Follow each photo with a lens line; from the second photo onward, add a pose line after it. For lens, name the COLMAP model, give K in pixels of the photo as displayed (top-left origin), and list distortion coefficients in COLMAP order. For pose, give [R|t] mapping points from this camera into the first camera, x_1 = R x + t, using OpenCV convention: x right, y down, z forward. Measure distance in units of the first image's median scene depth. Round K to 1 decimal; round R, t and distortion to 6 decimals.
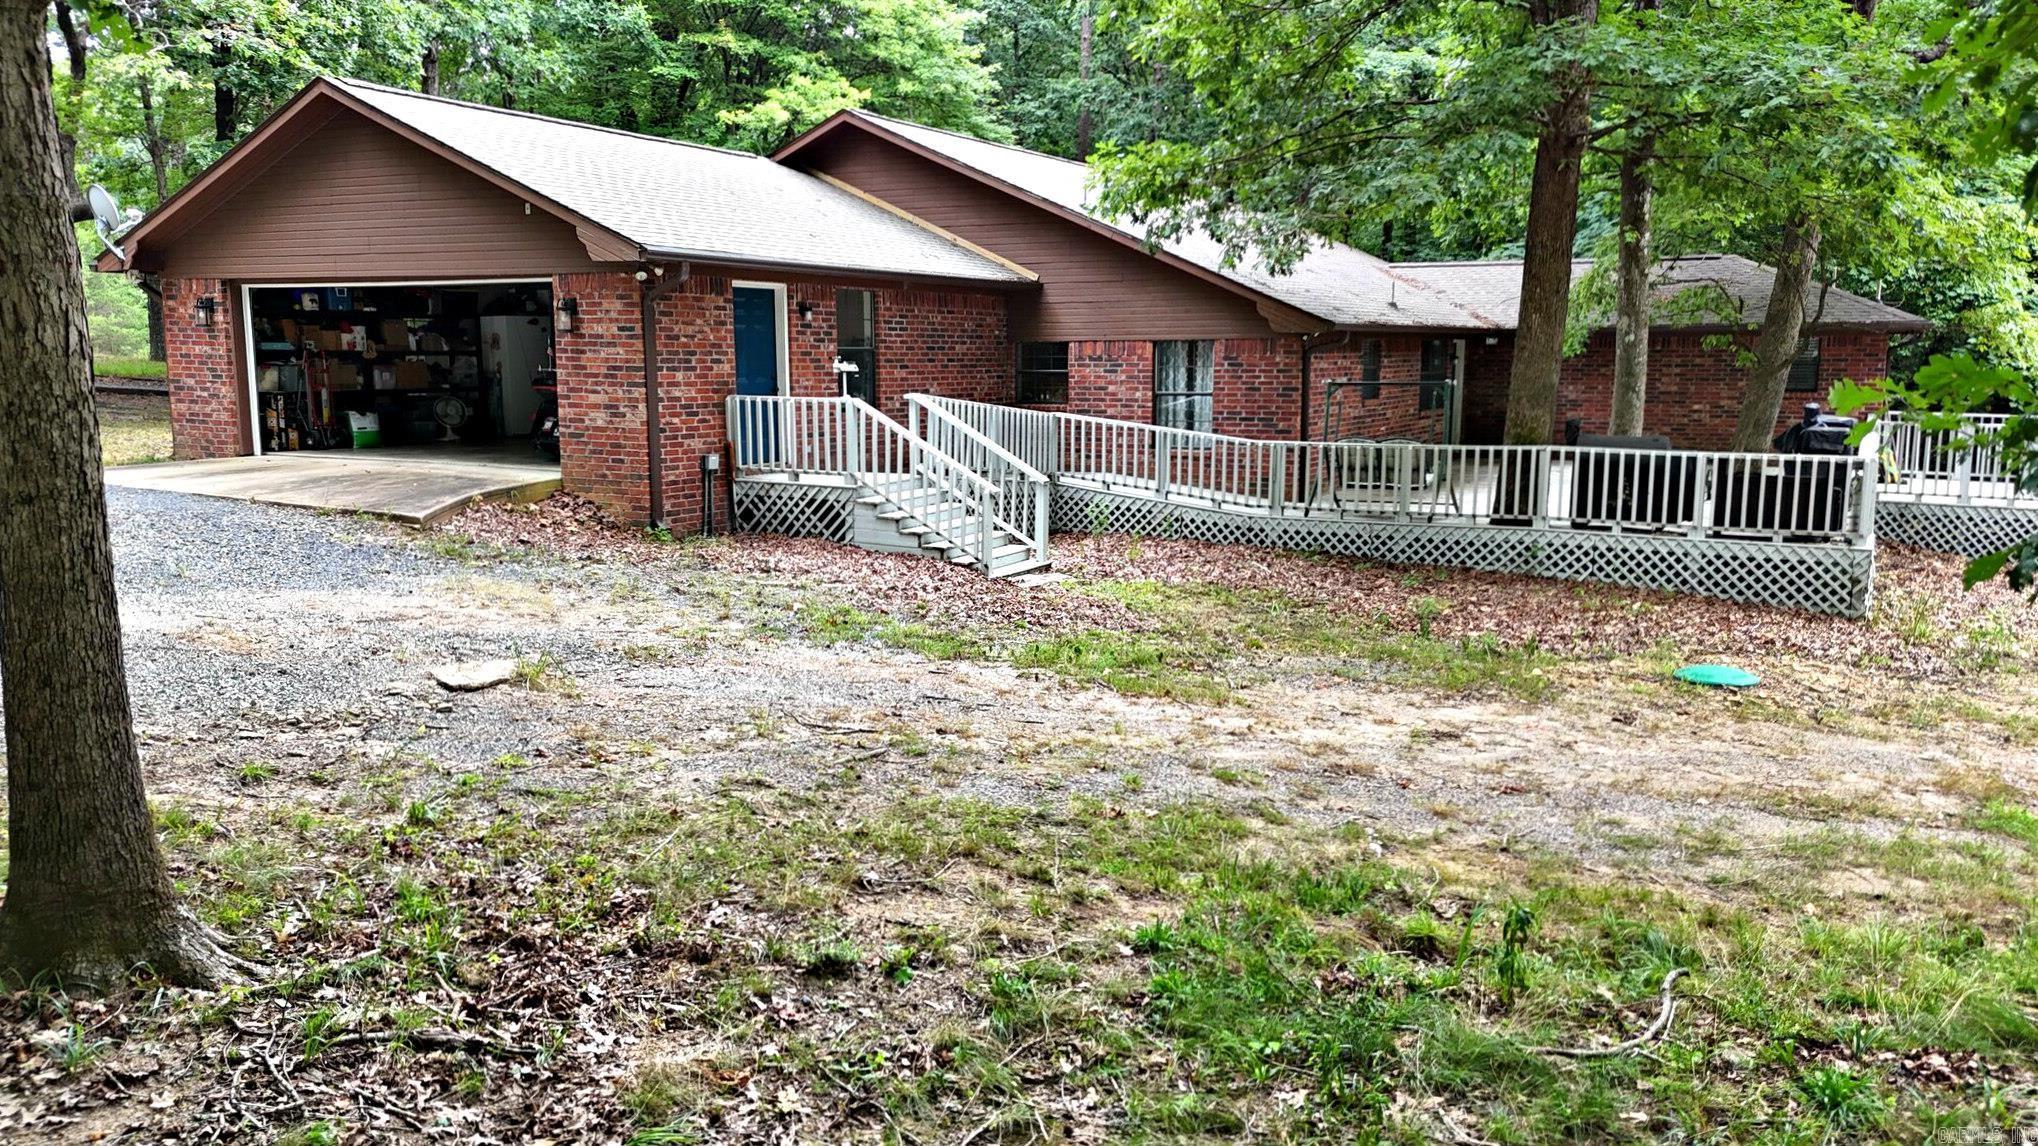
lens RADIAL K [[1486.0, 0, 1019.7], [0, 1486.0, 578.5], [0, 0, 1]] dist [0.024553, -0.014395]
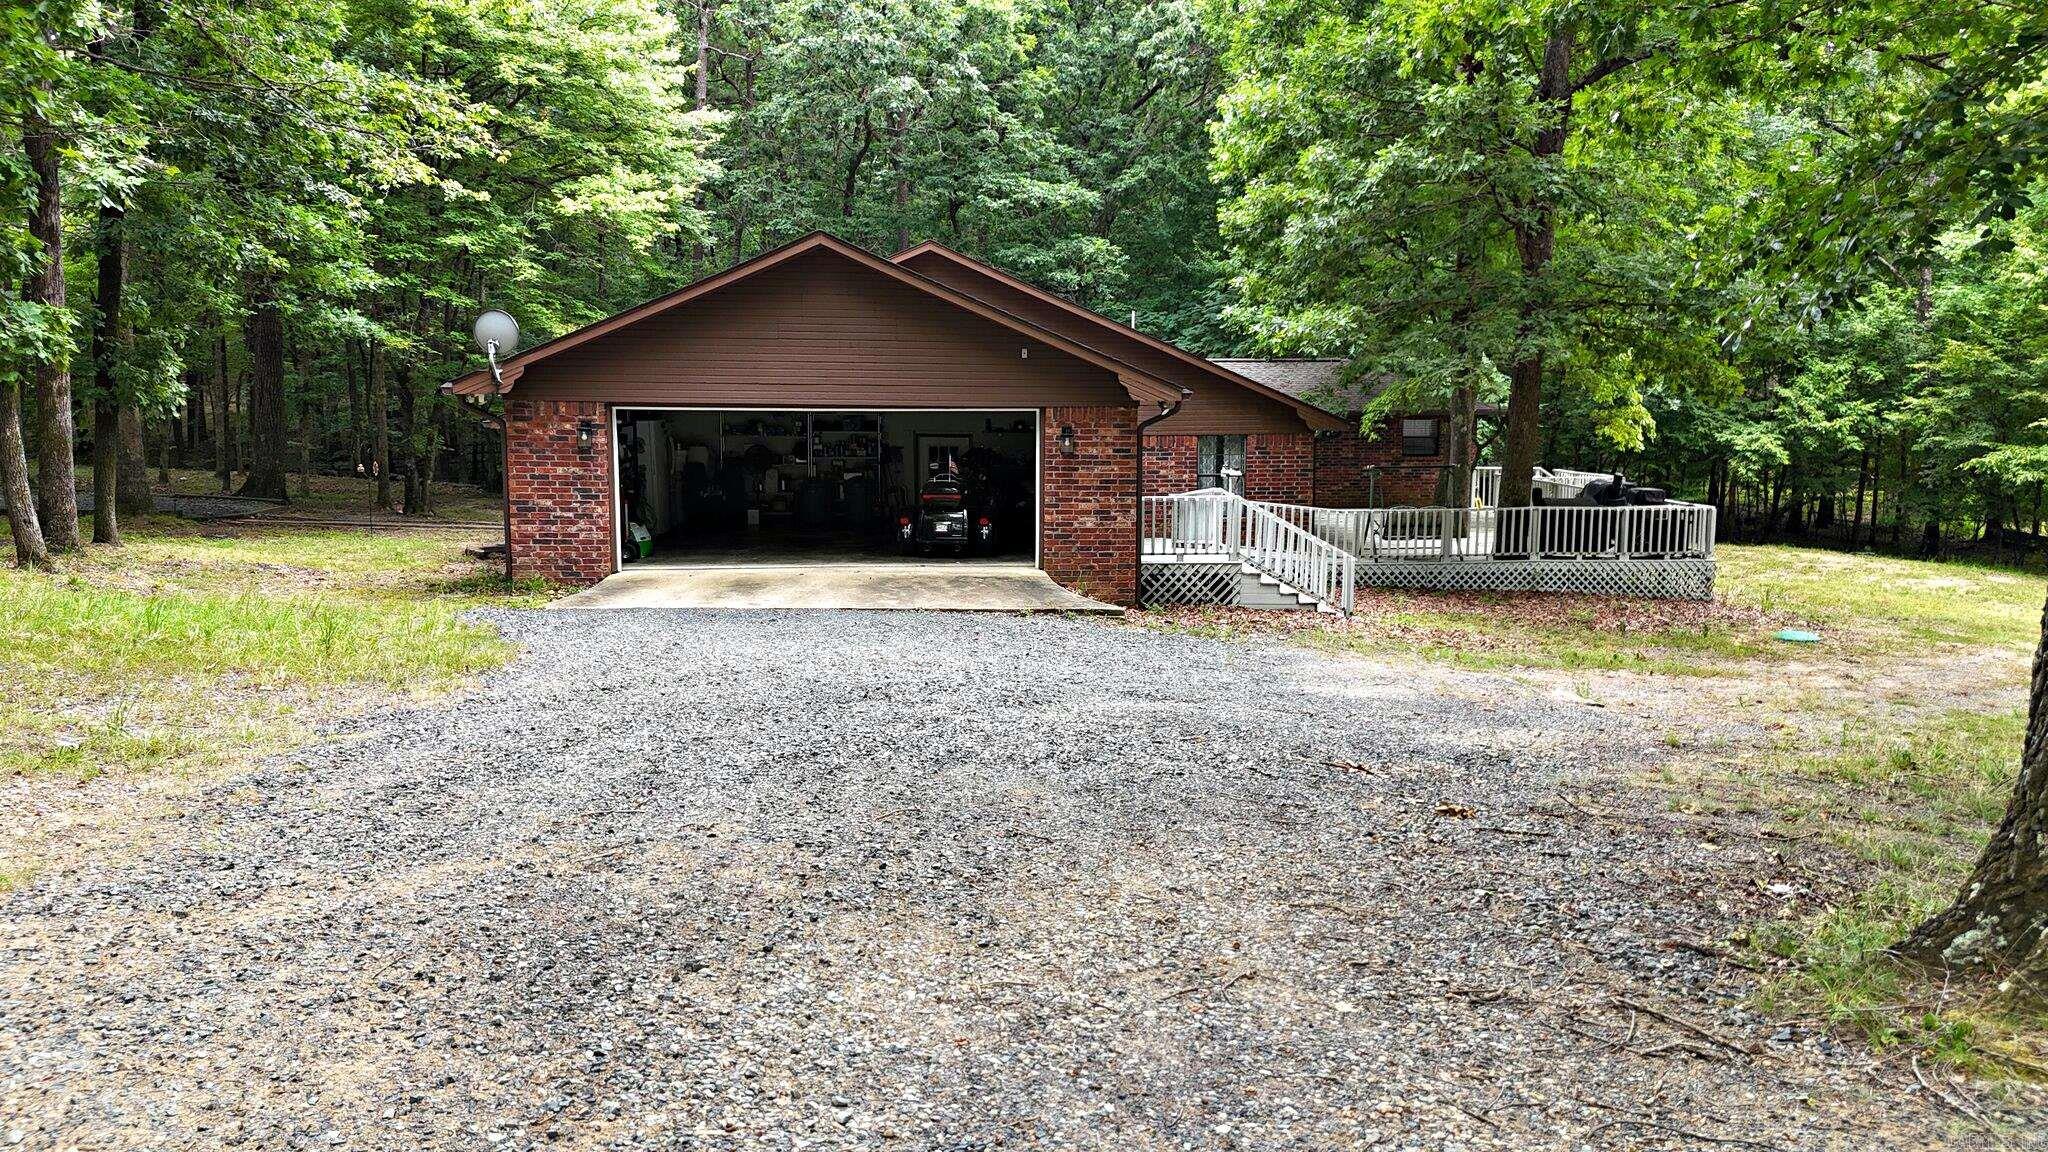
lens RADIAL K [[1493.3, 0, 1024.9], [0, 1493.3, 574.9], [0, 0, 1]] dist [0.024553, -0.014395]
pose [[0.836460, -0.070609, 0.543460, -0.971266], [0.084496, 0.996424, -0.000591, -0.064780], [-0.541474, 0.046414, 0.839435, -0.014243]]
